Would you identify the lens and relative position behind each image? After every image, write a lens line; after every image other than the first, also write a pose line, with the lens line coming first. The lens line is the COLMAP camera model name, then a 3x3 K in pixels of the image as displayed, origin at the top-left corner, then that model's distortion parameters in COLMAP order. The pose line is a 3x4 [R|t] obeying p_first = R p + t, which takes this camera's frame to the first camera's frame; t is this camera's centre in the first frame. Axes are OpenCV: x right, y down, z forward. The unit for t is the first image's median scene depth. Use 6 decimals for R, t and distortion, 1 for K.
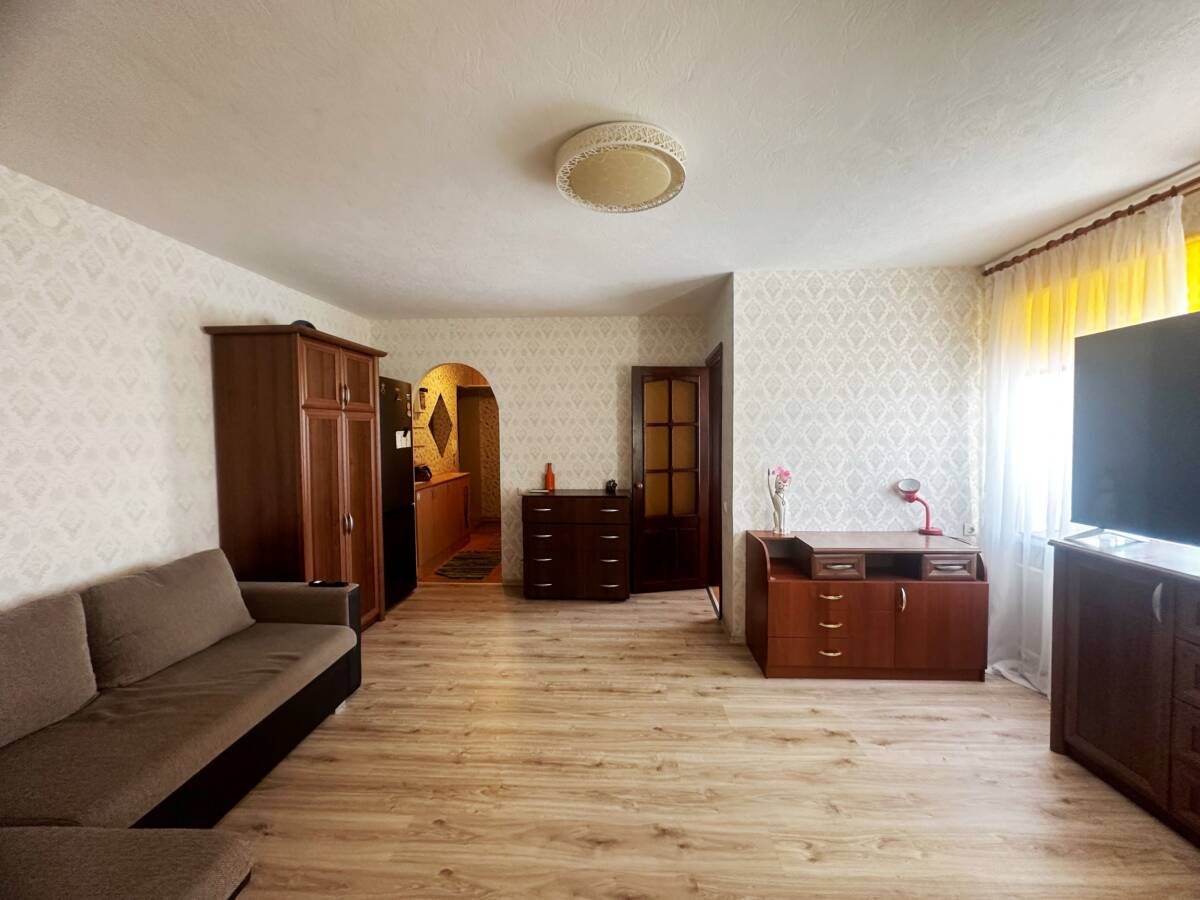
lens RADIAL K [[477.8, 0, 601.4], [0, 477.8, 447.9], [0, 0, 1]] dist [-0.003182, 0.000037]
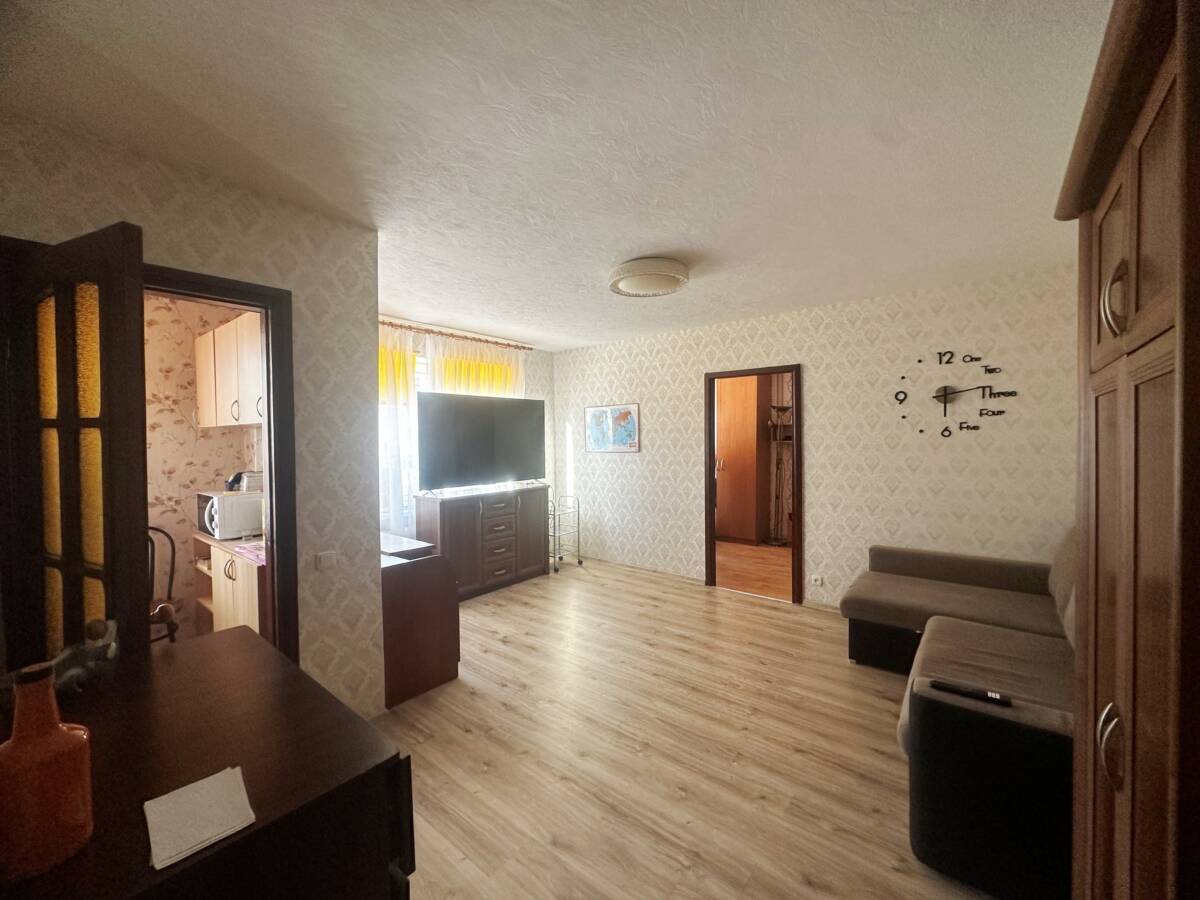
lens RADIAL K [[477.8, 0, 601.4], [0, 477.8, 447.9], [0, 0, 1]] dist [-0.003182, 0.000037]
pose [[-0.809308, 0.004461, 0.587367, -0.585123], [0.036080, 0.998461, 0.042129, -0.057040], [-0.586275, 0.055287, -0.808223, 1.821737]]
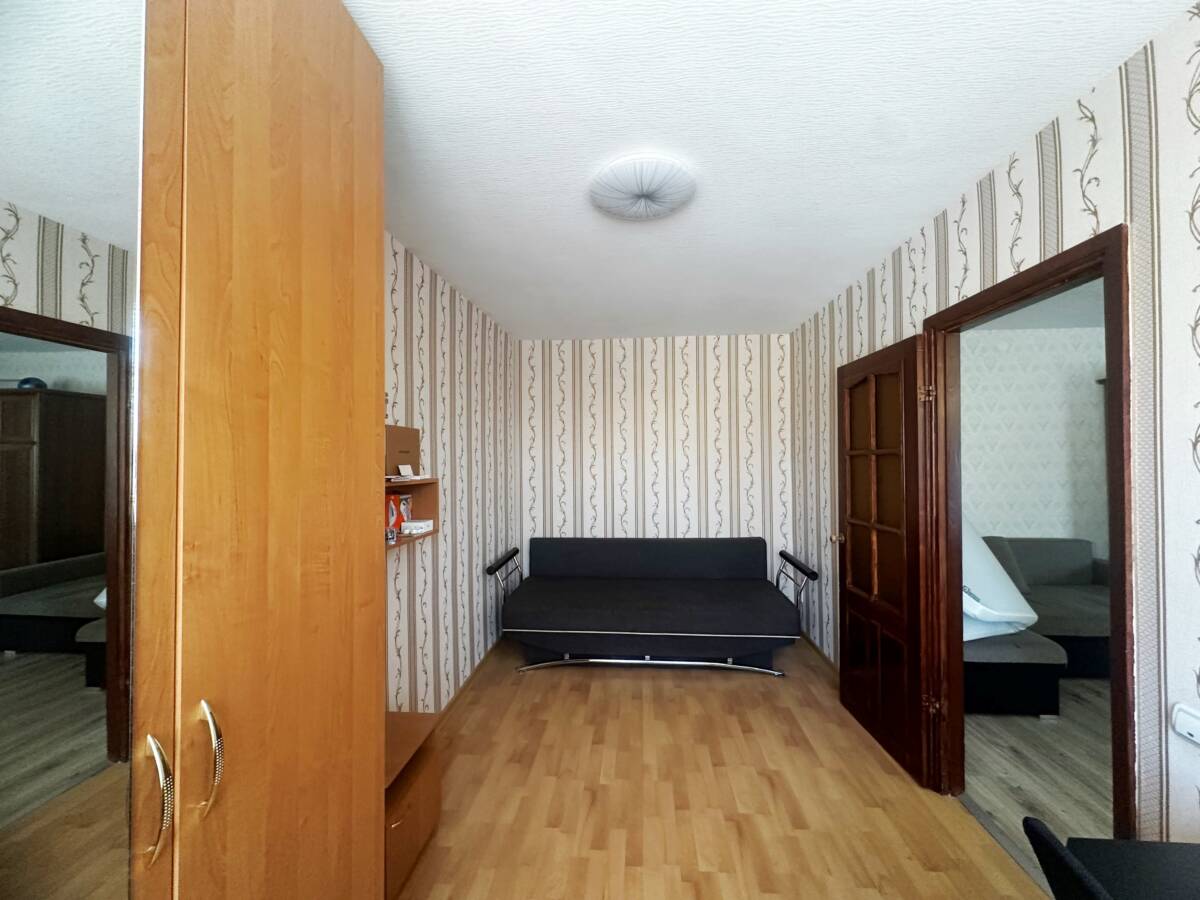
lens RADIAL K [[477.8, 0, 601.4], [0, 477.8, 447.9], [0, 0, 1]] dist [-0.003182, 0.000037]
pose [[-0.028314, 0.003372, -0.999593, 0.707003], [-0.023424, 0.999717, 0.004036, -0.022046], [0.999325, 0.023528, -0.028227, -0.494984]]
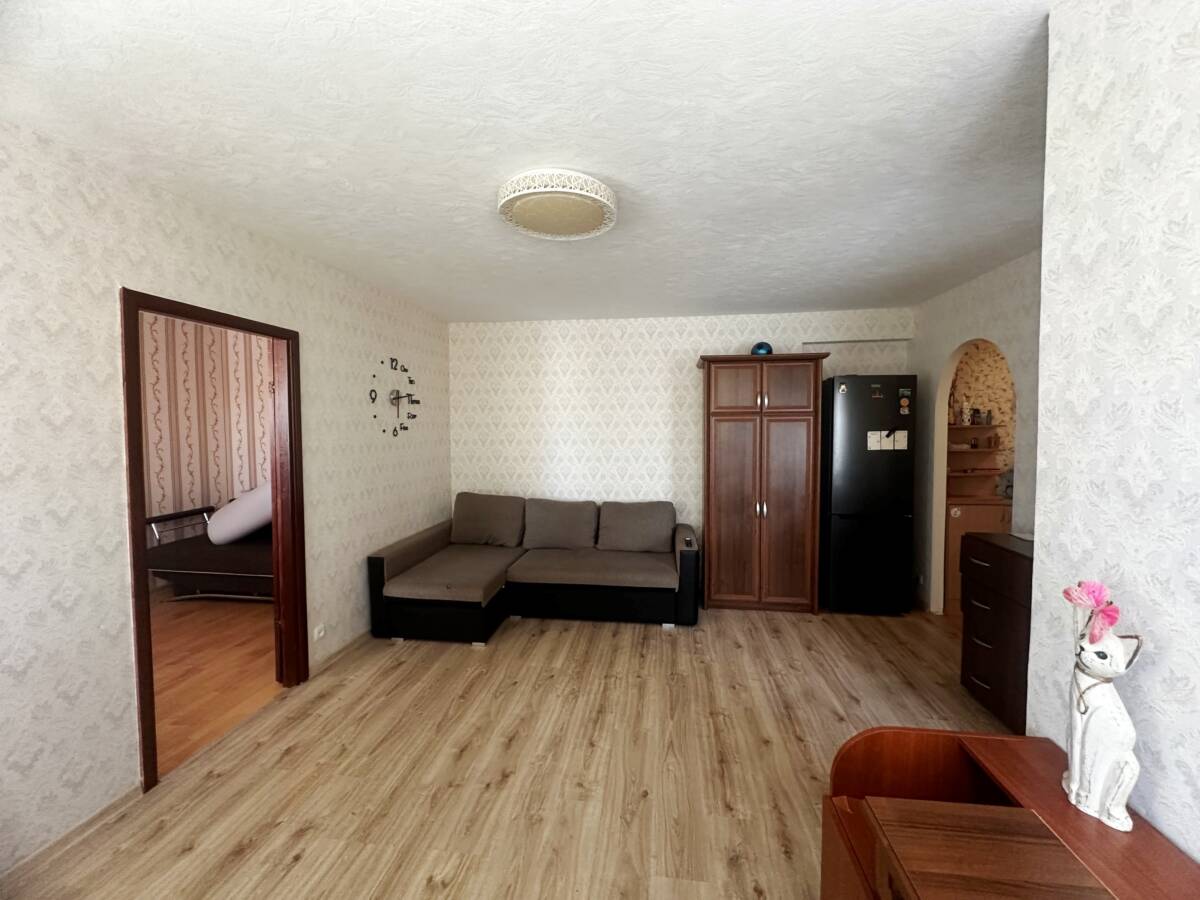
lens RADIAL K [[477.8, 0, 601.4], [0, 477.8, 447.9], [0, 0, 1]] dist [-0.003182, 0.000037]
pose [[-0.082302, 0.057037, -0.994974, 0.868415], [-0.030643, 0.997744, 0.059730, -0.068681], [0.996136, 0.035405, -0.080368, 0.901029]]
